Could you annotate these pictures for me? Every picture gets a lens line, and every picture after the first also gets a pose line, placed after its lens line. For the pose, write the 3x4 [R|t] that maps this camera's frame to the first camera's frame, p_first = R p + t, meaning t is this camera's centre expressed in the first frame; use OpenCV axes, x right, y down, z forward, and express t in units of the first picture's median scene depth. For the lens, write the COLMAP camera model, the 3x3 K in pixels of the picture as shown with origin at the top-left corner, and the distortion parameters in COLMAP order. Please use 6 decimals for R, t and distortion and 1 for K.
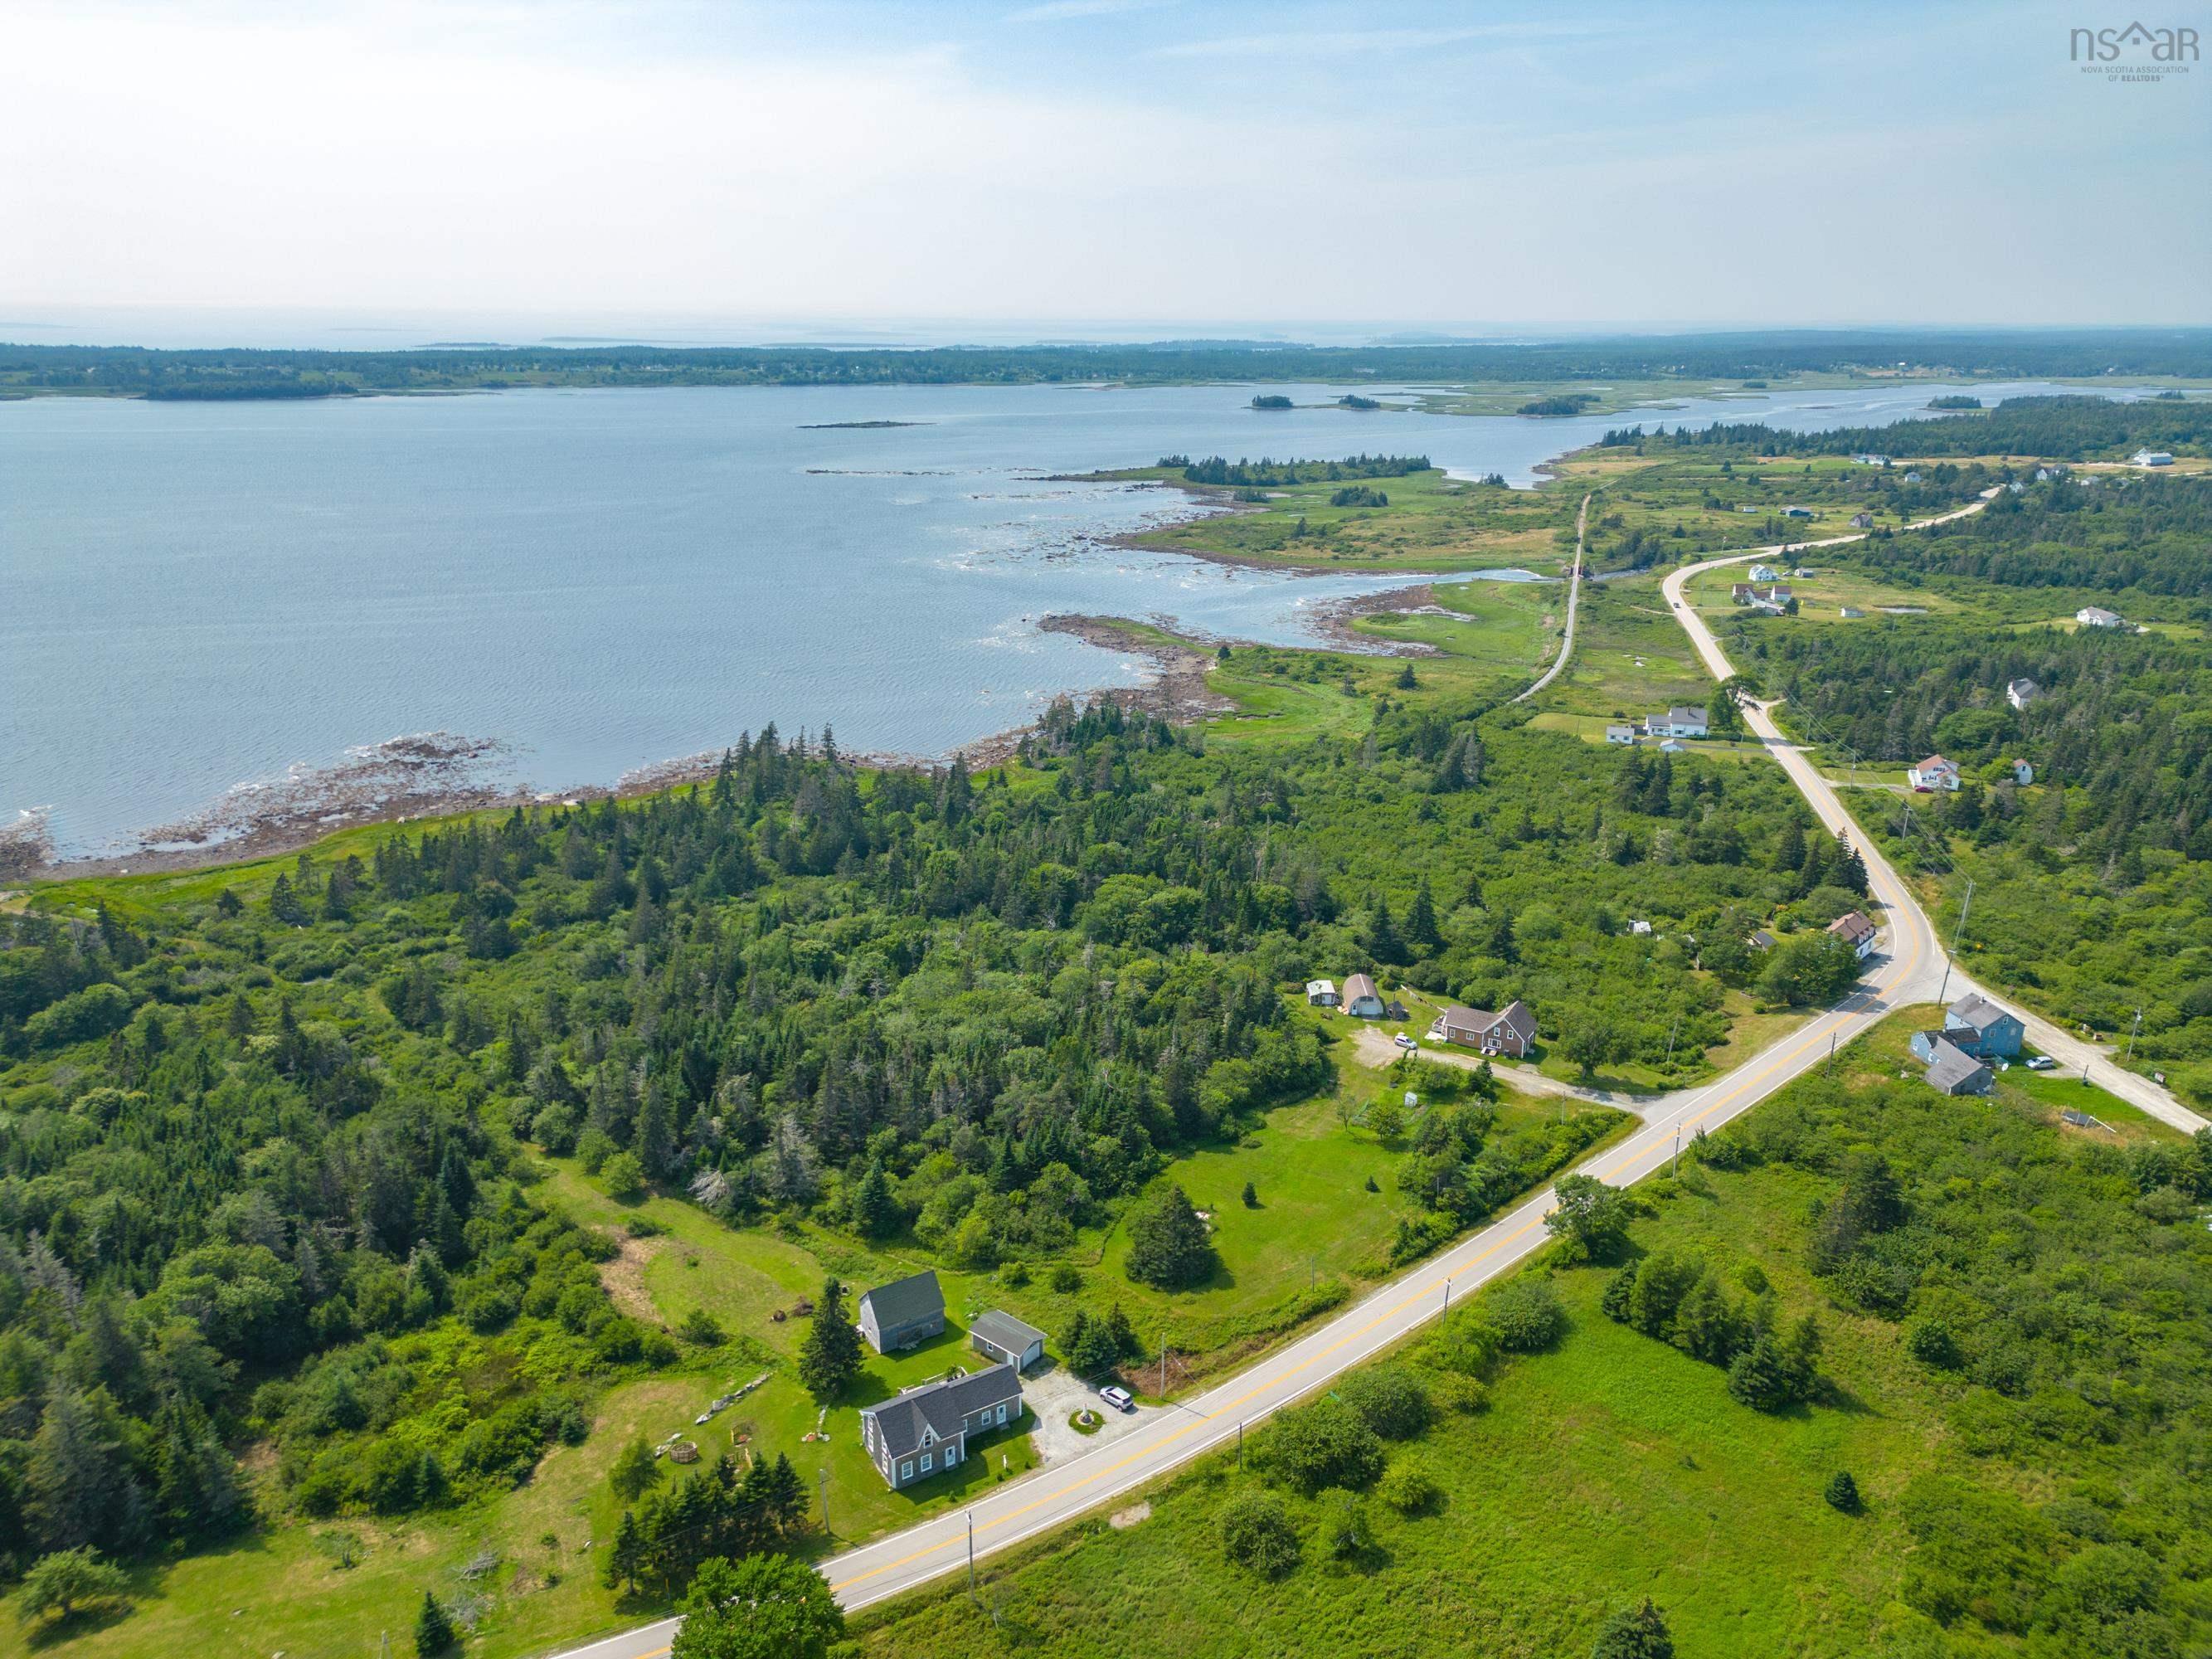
lens RADIAL K [[1560.9, 0, 1106.0], [0, 1560.9, 829.5], [0, 0, 1]] dist [0.075440, -0.063725]
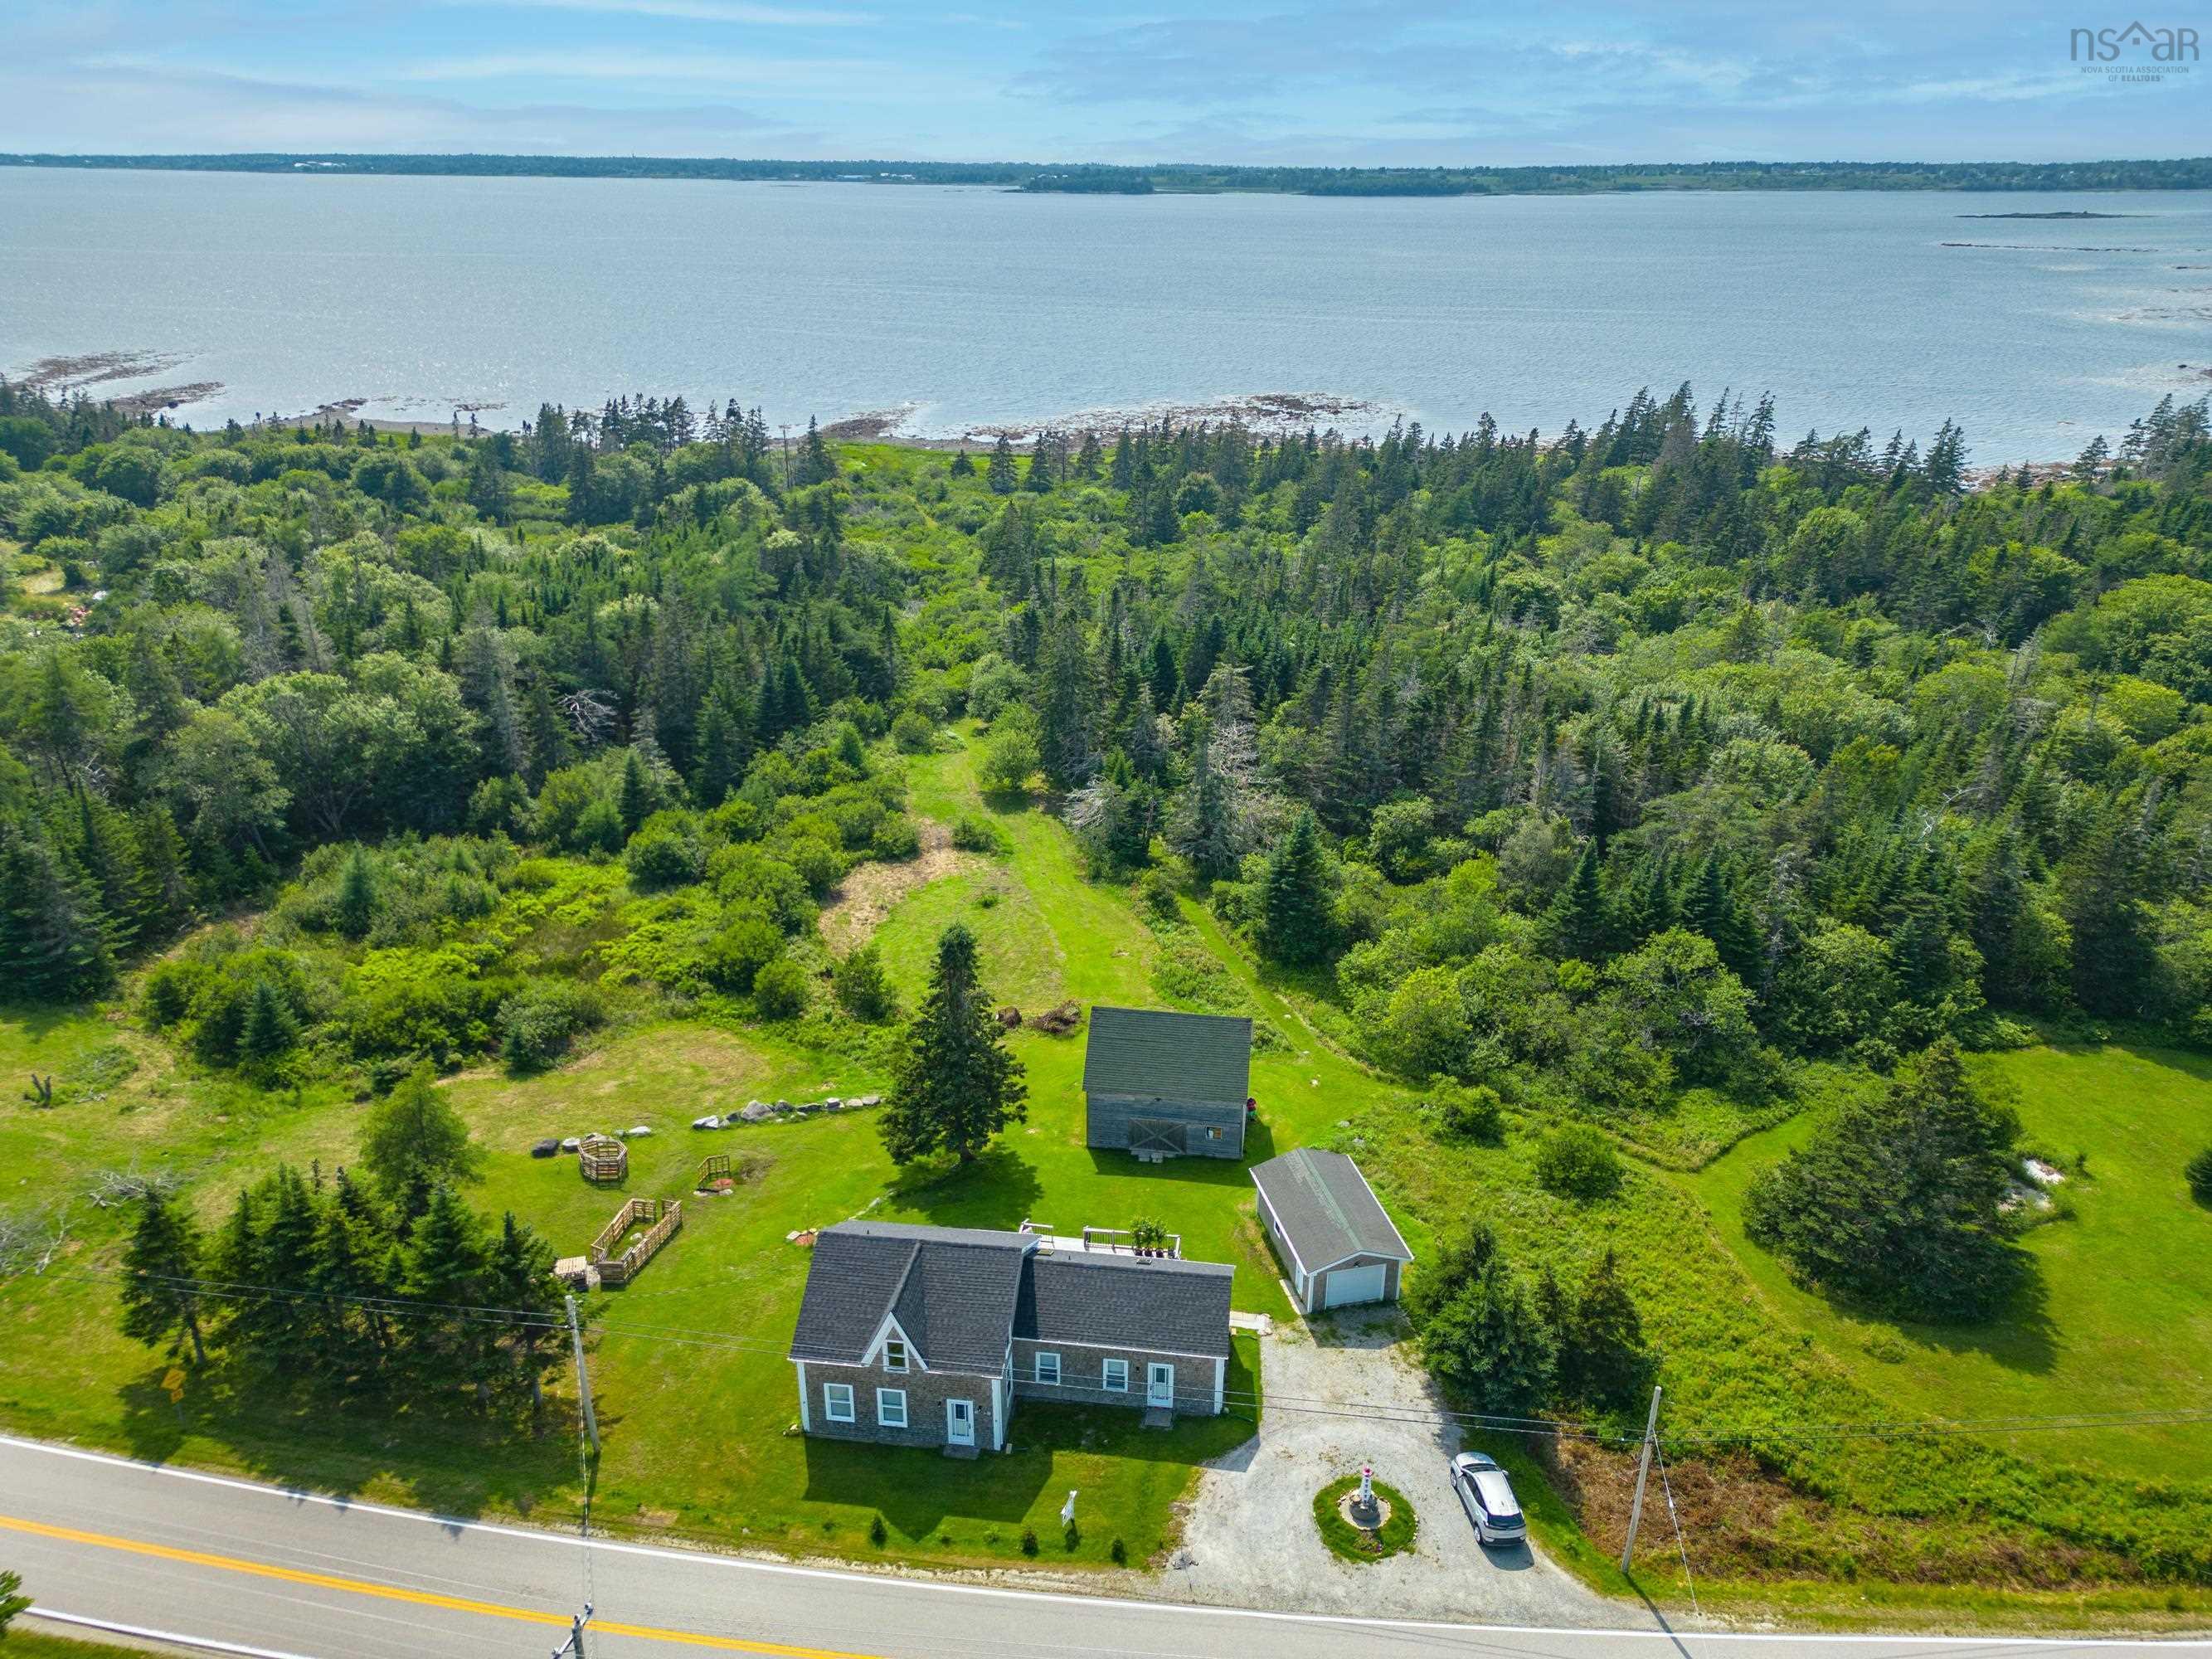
lens RADIAL K [[1560.9, 0, 1106.0], [0, 1560.9, 829.5], [0, 0, 1]] dist [0.075440, -0.063725]
pose [[0.782753, 0.246259, -0.571537, 0.095533], [-0.196883, 0.969199, 0.147957, 0.175054], [0.590369, -0.003288, 0.807127, 0.634239]]
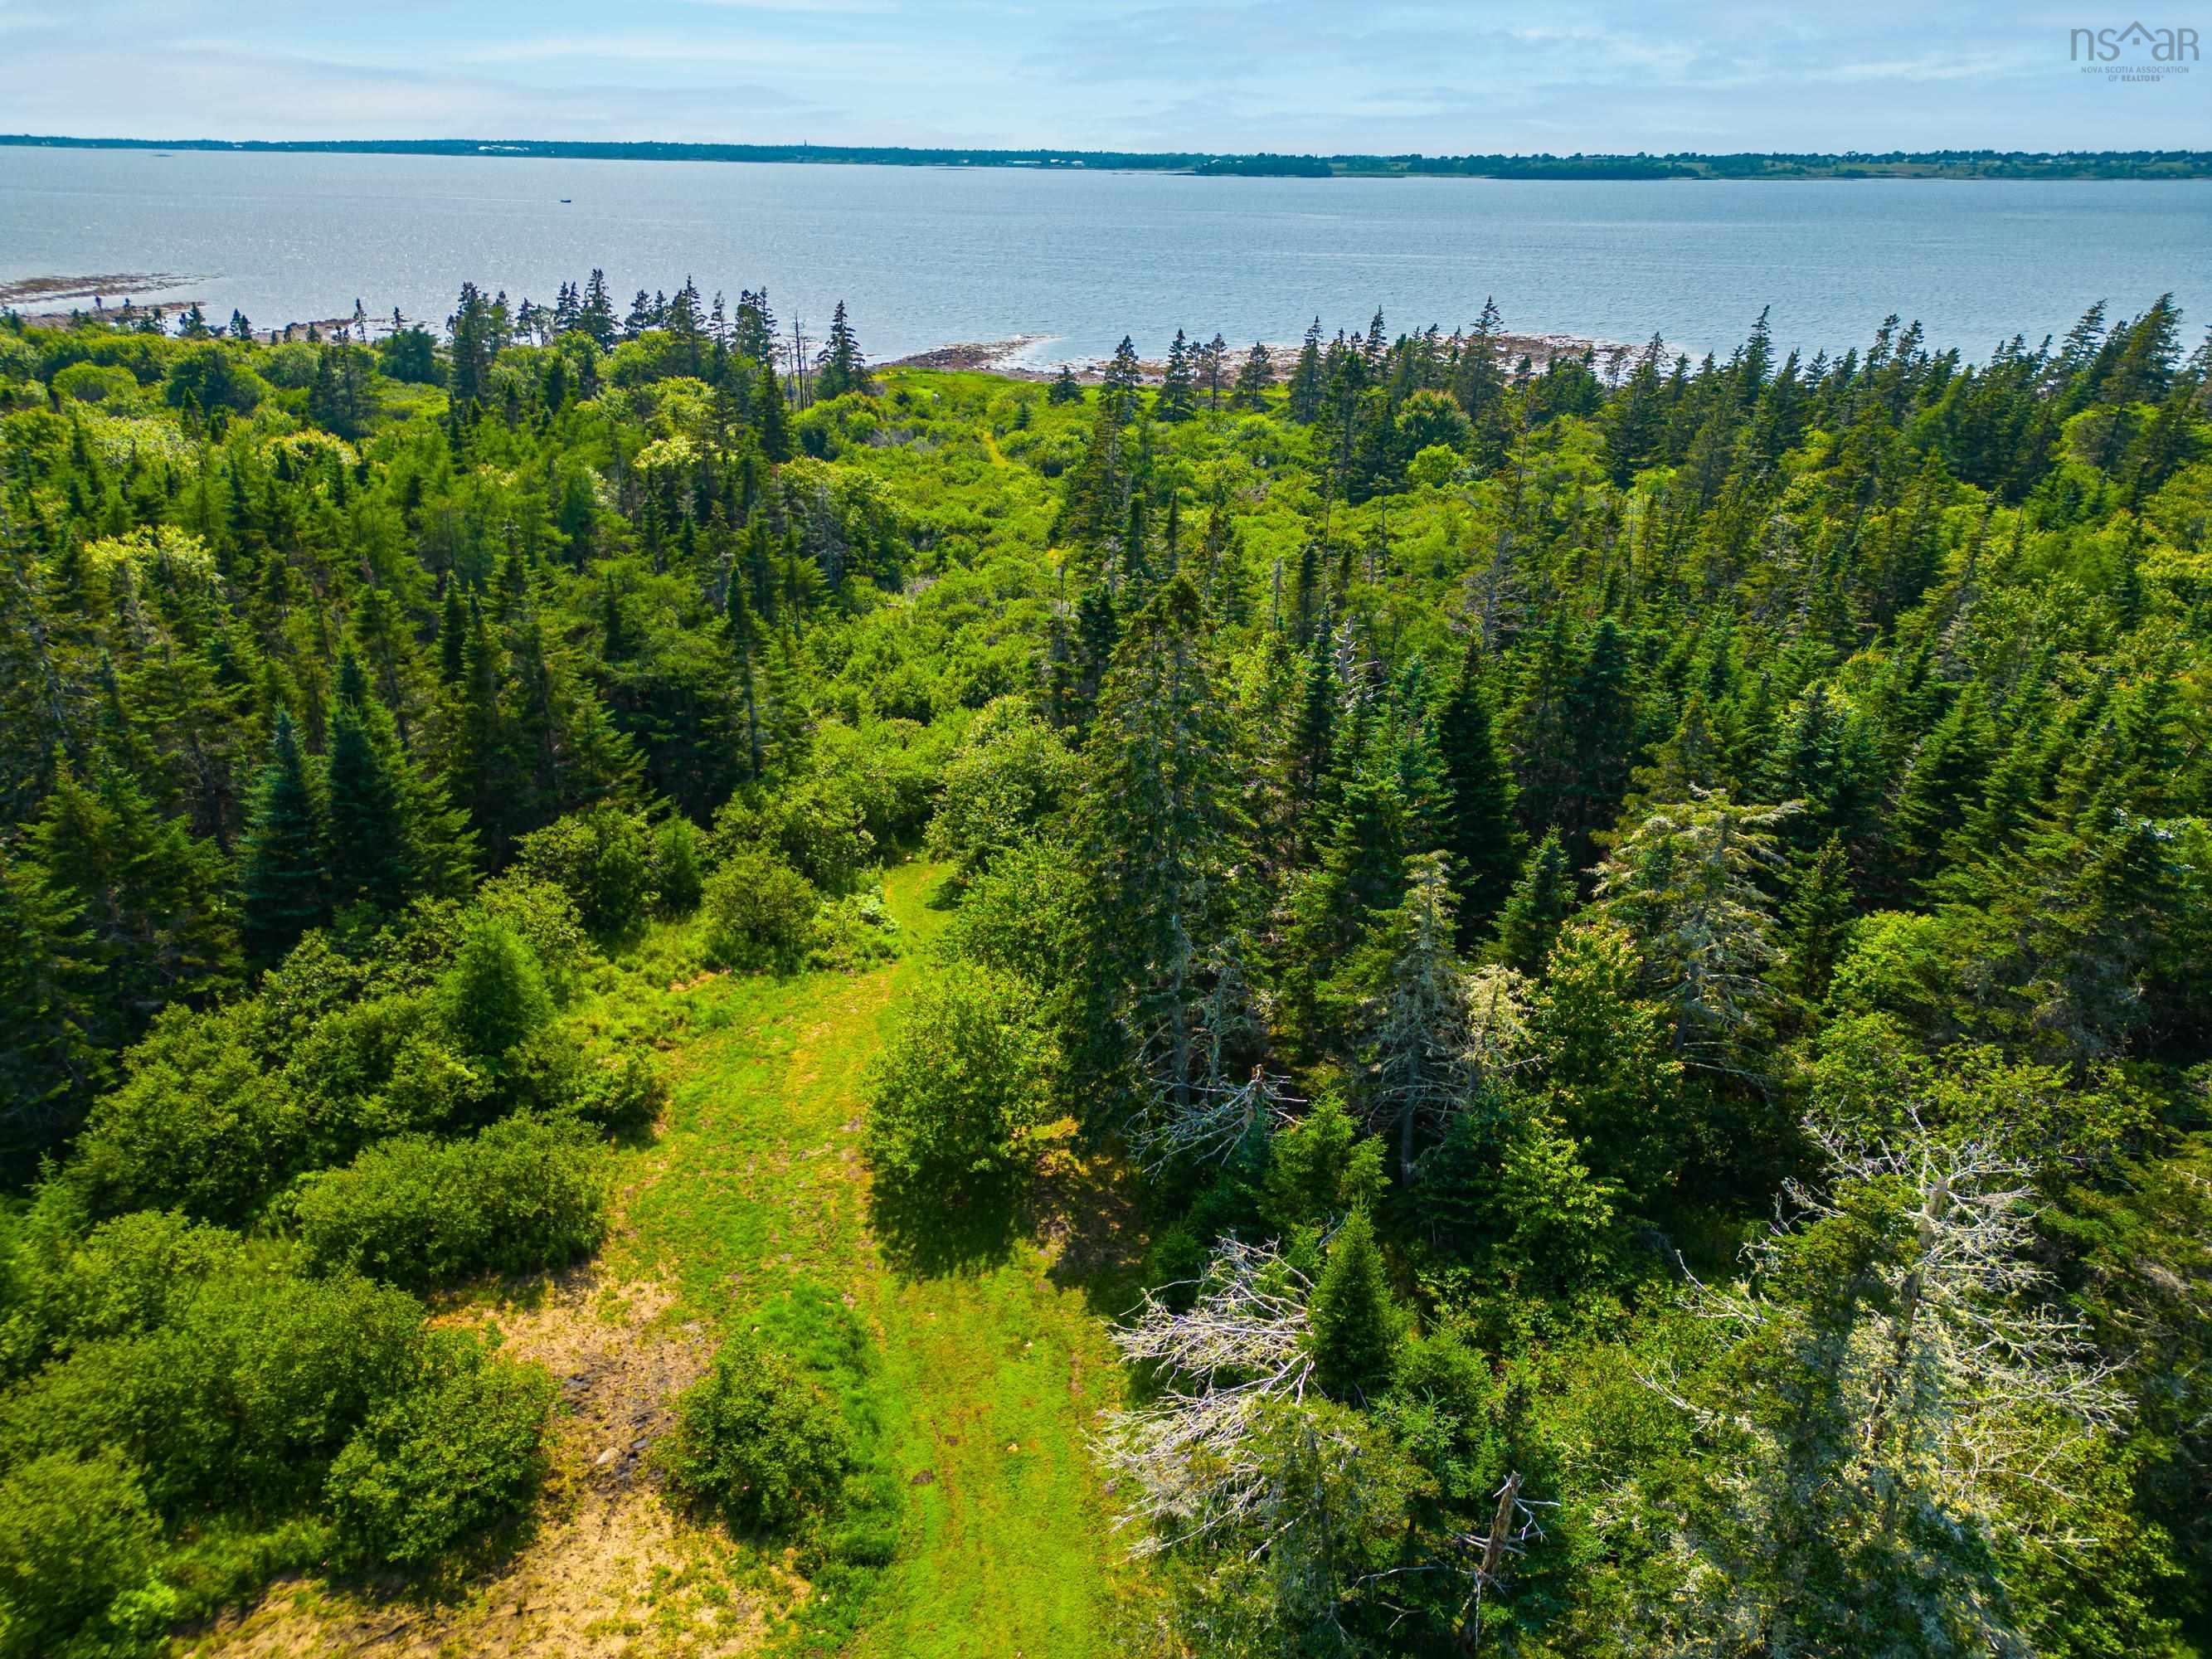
lens RADIAL K [[1560.9, 0, 1106.0], [0, 1560.9, 829.5], [0, 0, 1]] dist [0.075440, -0.063725]
pose [[0.715216, 0.280441, -0.640171, -0.215561], [-0.227262, 0.959507, 0.166431, 0.185092], [0.660923, 0.026453, 0.749988, 1.040364]]
